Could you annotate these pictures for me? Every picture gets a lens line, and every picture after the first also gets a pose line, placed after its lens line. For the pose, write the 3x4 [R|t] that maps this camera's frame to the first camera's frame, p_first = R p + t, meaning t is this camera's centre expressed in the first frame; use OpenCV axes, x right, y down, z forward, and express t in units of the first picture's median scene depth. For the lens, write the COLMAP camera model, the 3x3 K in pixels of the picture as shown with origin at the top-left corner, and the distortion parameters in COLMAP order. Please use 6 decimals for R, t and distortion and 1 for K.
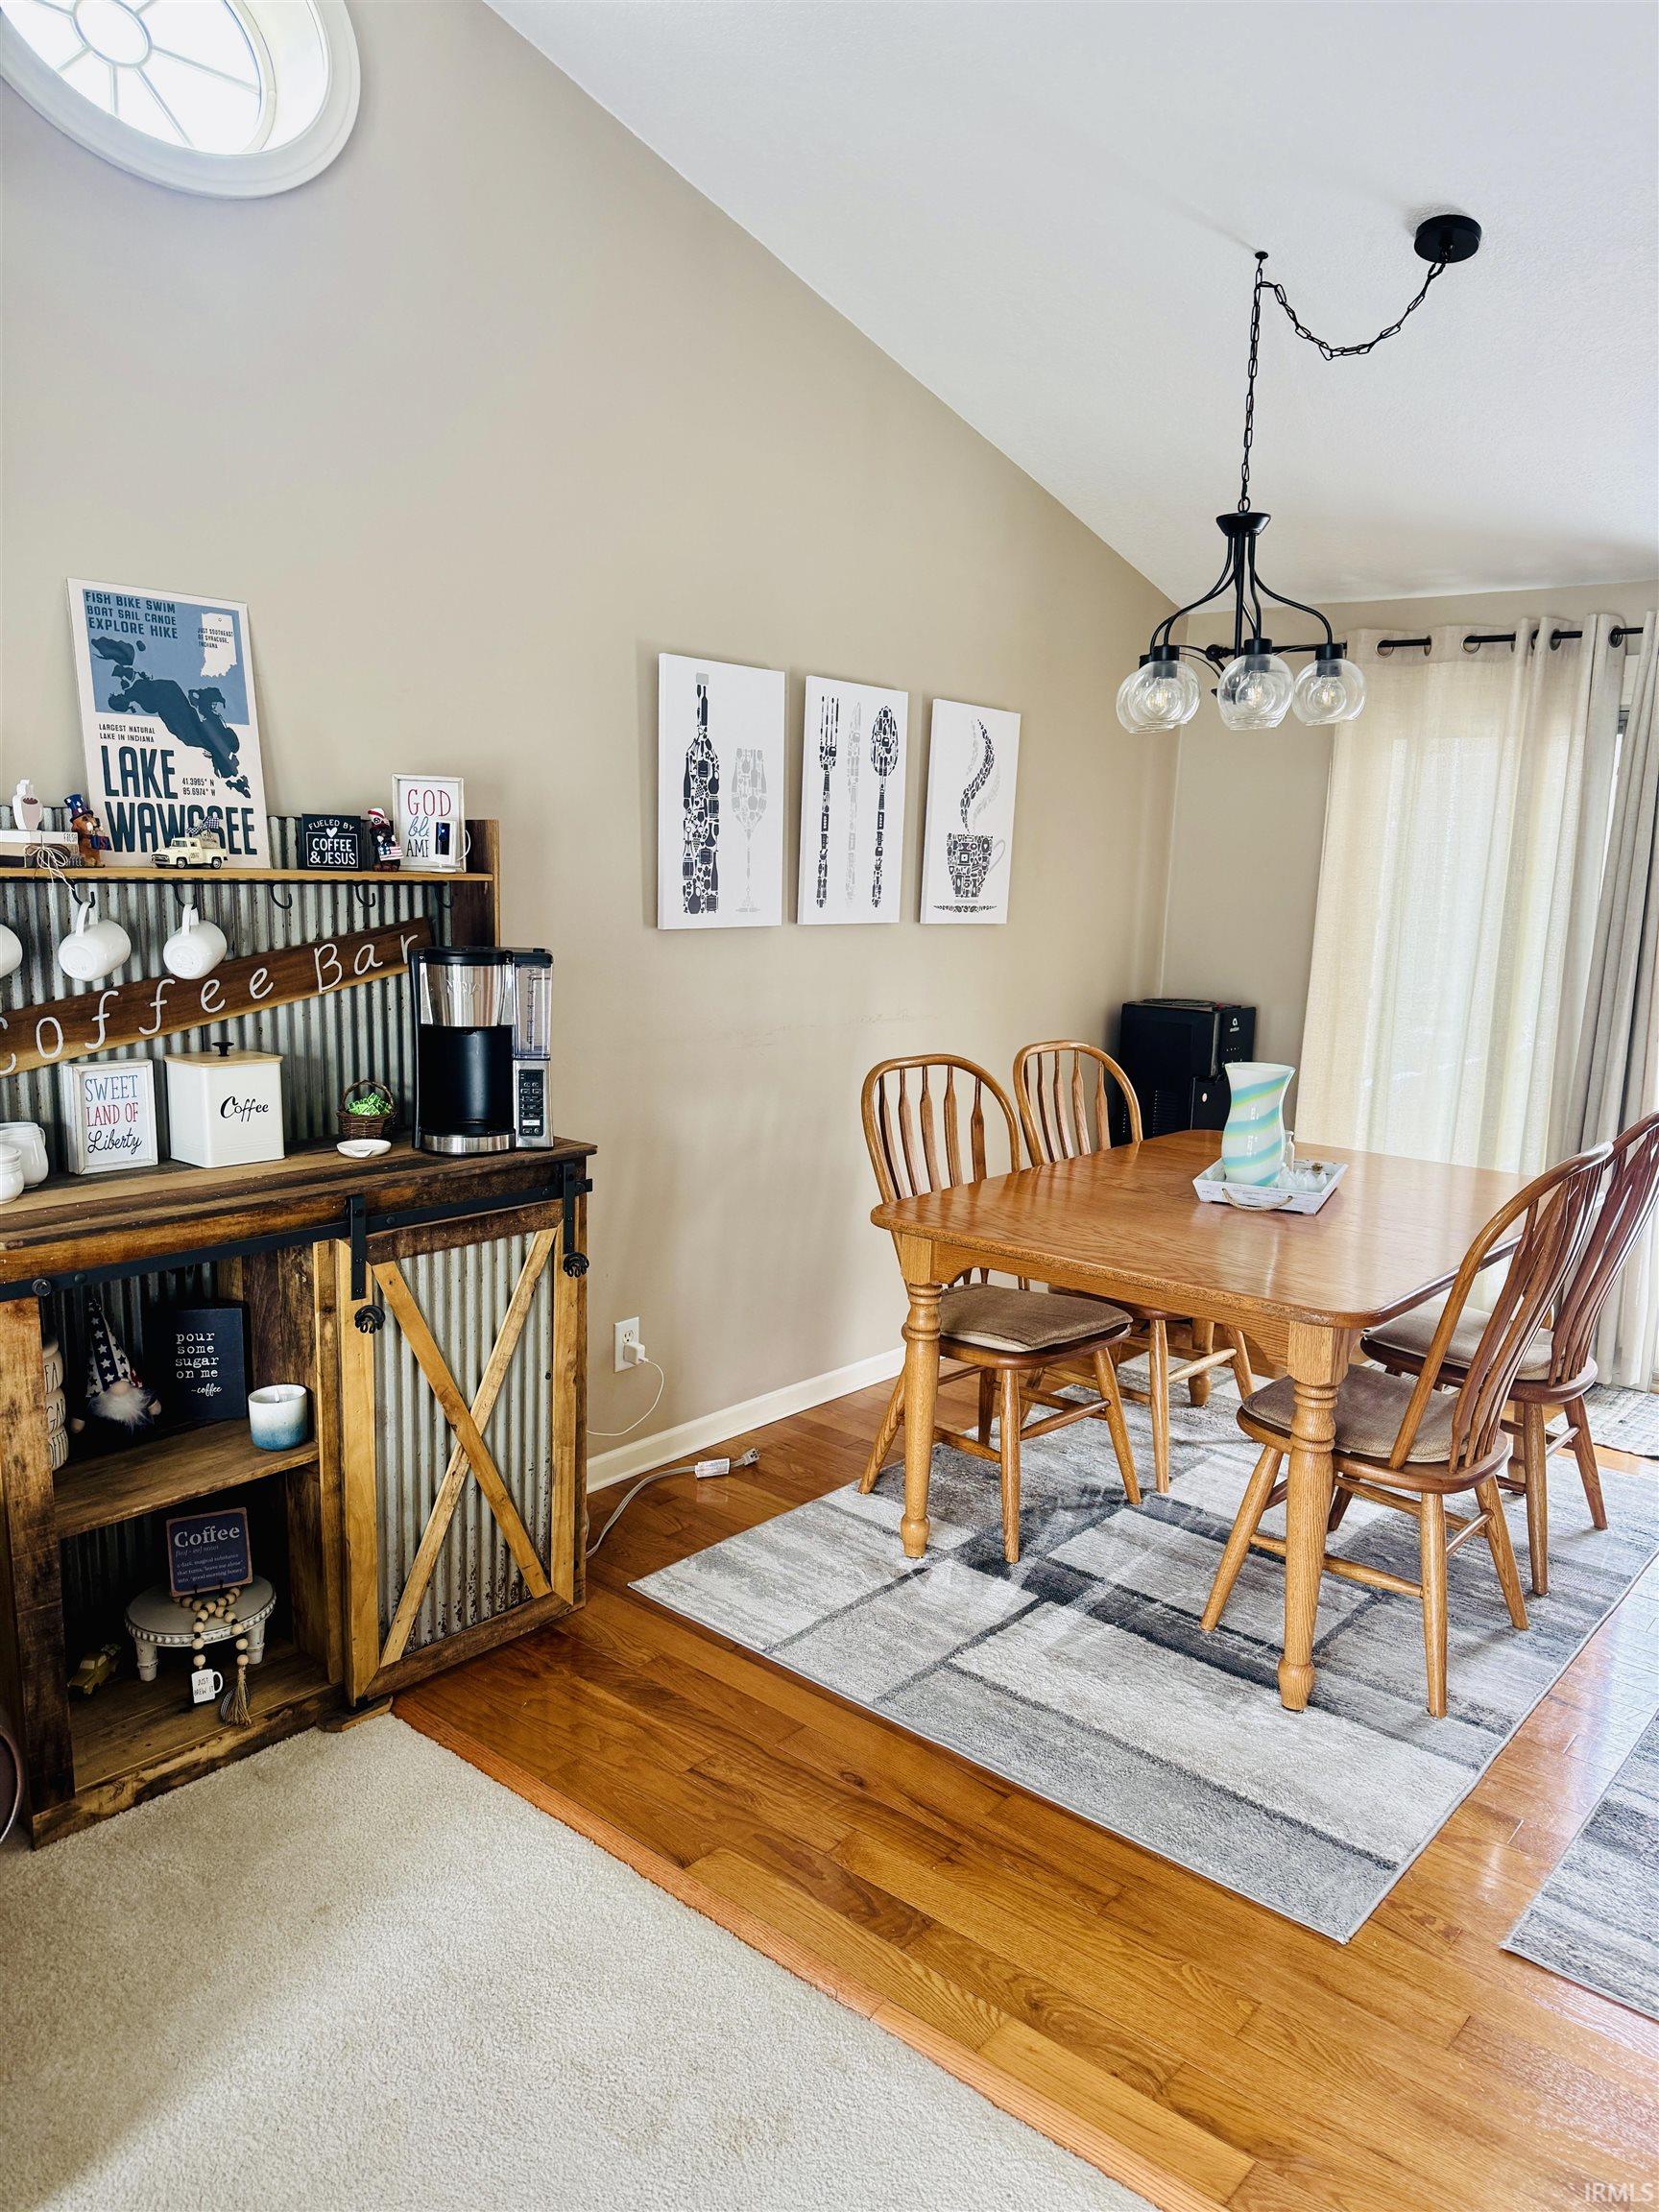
lens RADIAL K [[1547.3, 0, 829.5], [0, 1547.3, 1106.0], [0, 0, 1]] dist [0.000337, -0.007909]
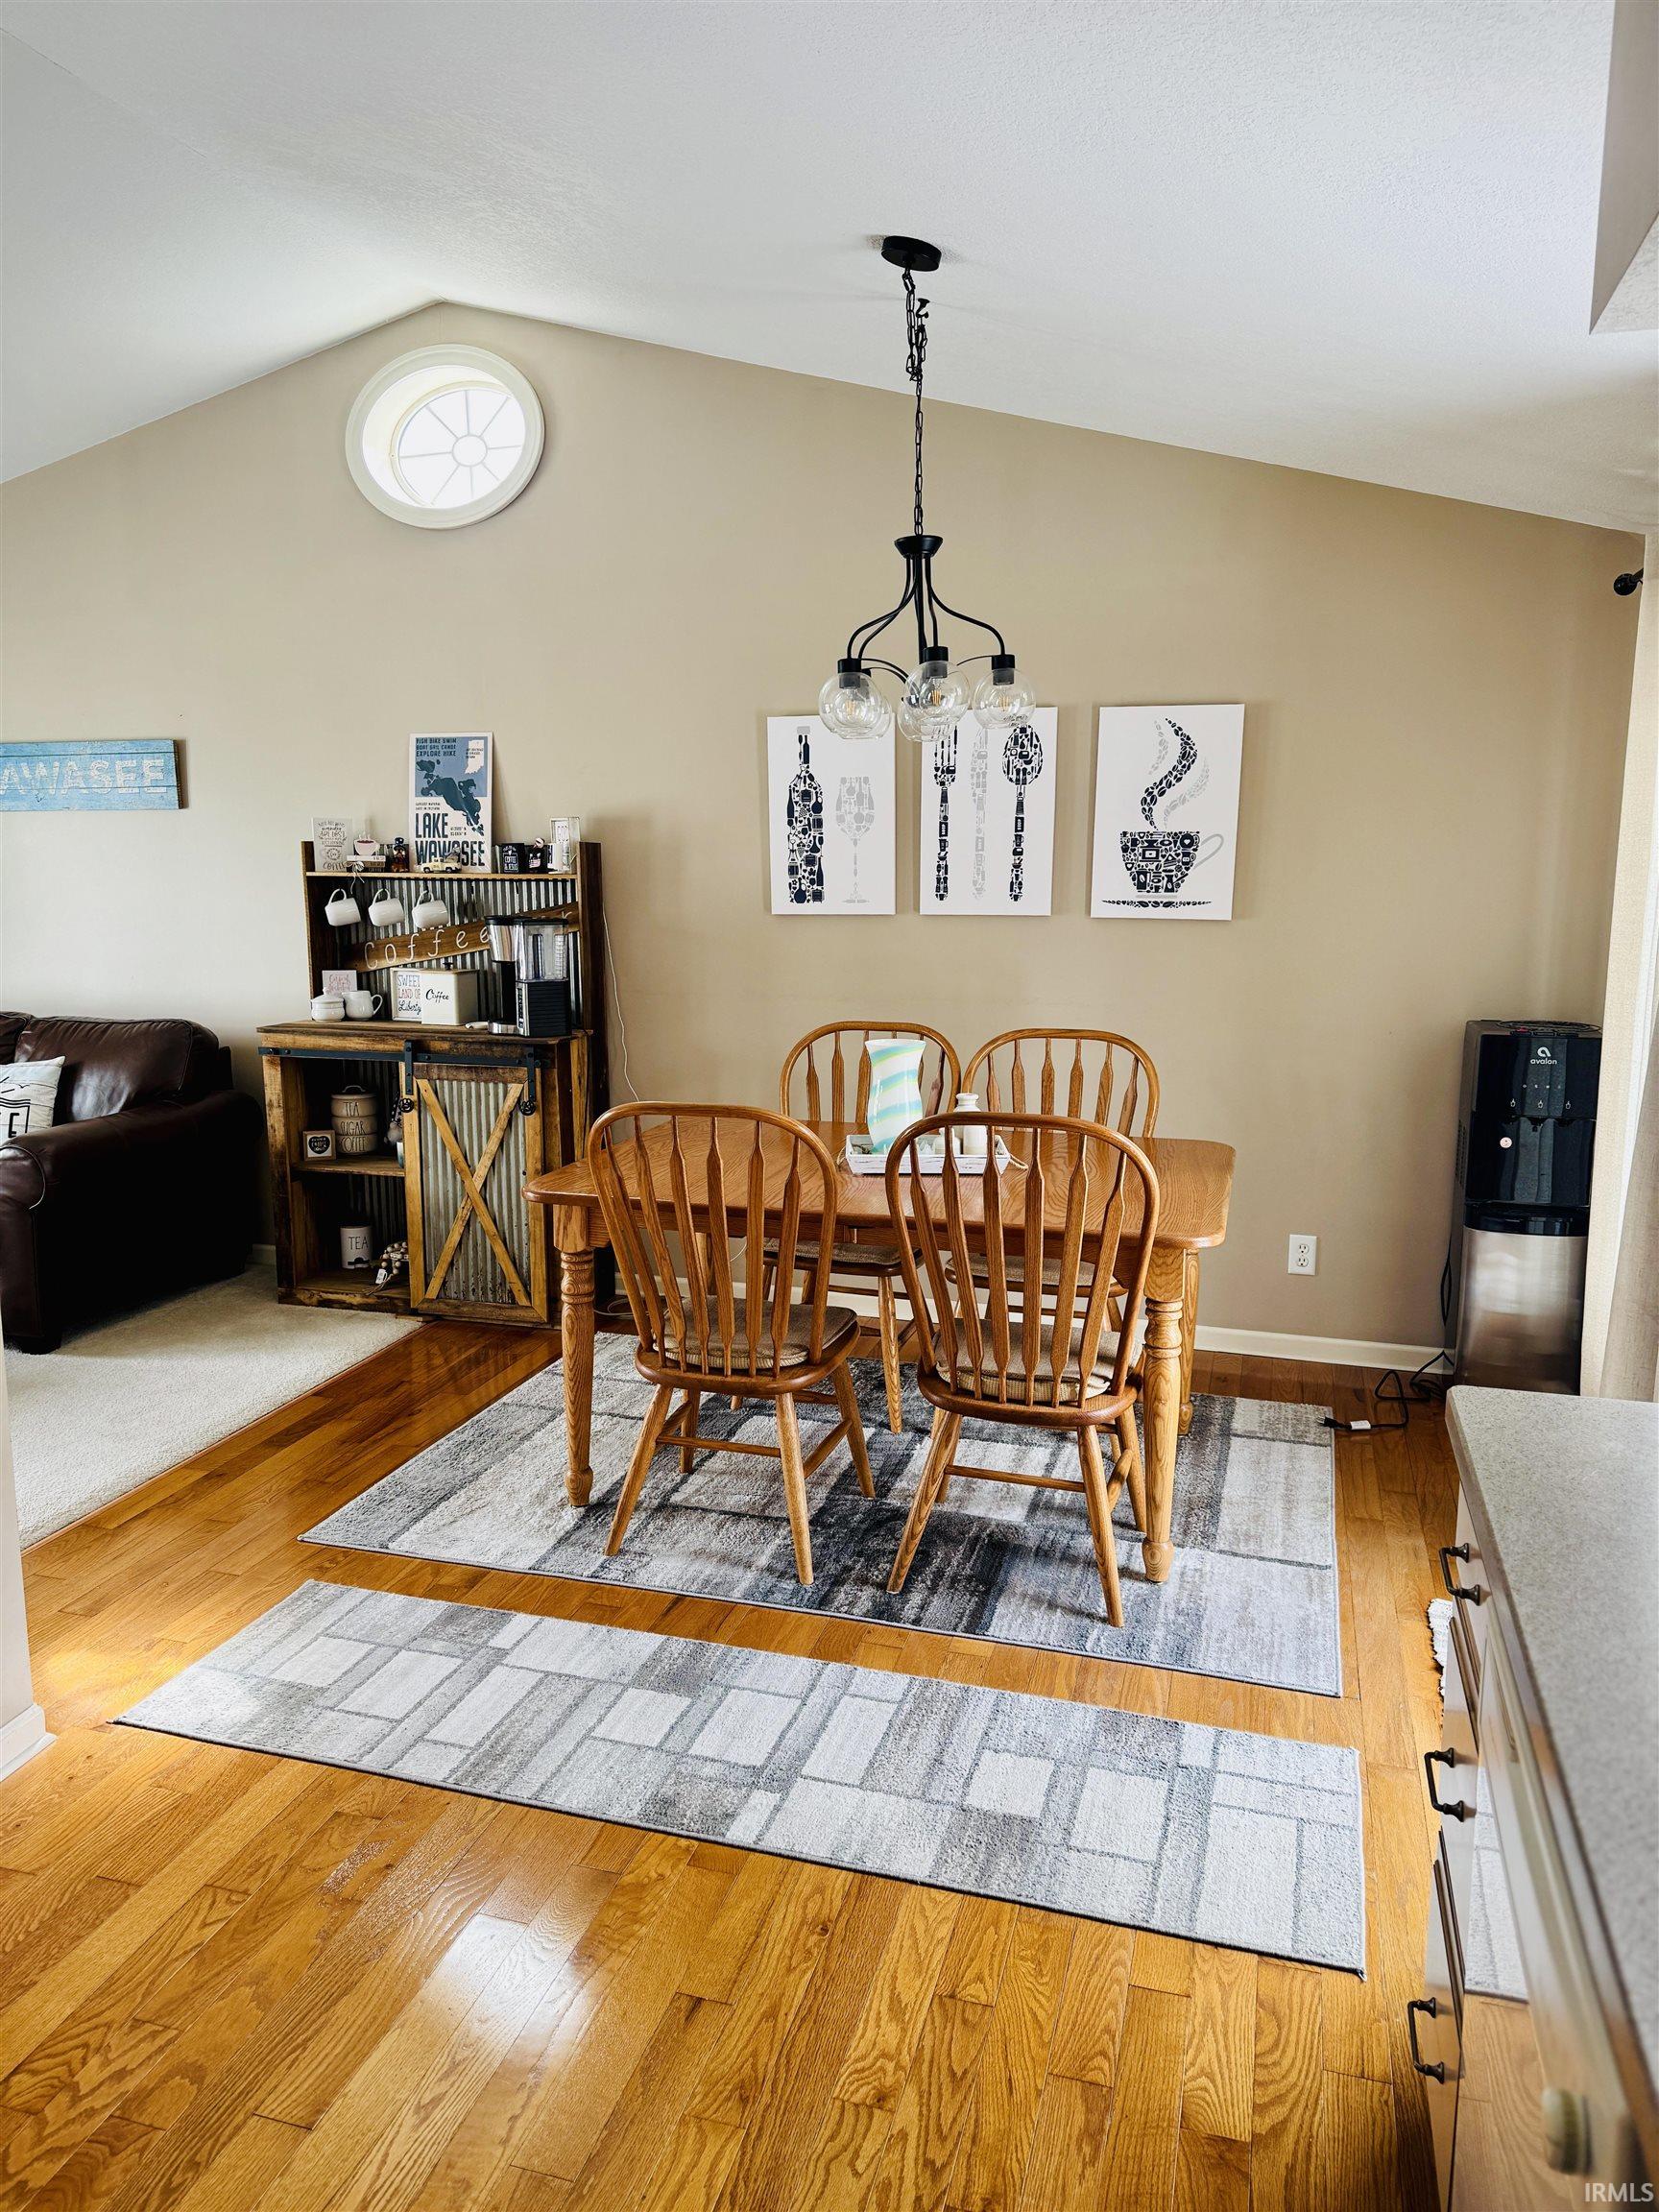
lens RADIAL K [[1551.7, 0, 809.8], [0, 1551.7, 1097.4], [0, 0, 1]] dist [0.098966, -0.175377]
pose [[0.397853, 0.116504, -0.910022, 1.416253], [-0.131317, 0.988923, 0.069194, -0.061693], [0.908002, 0.091972, 0.408745, 0.560152]]
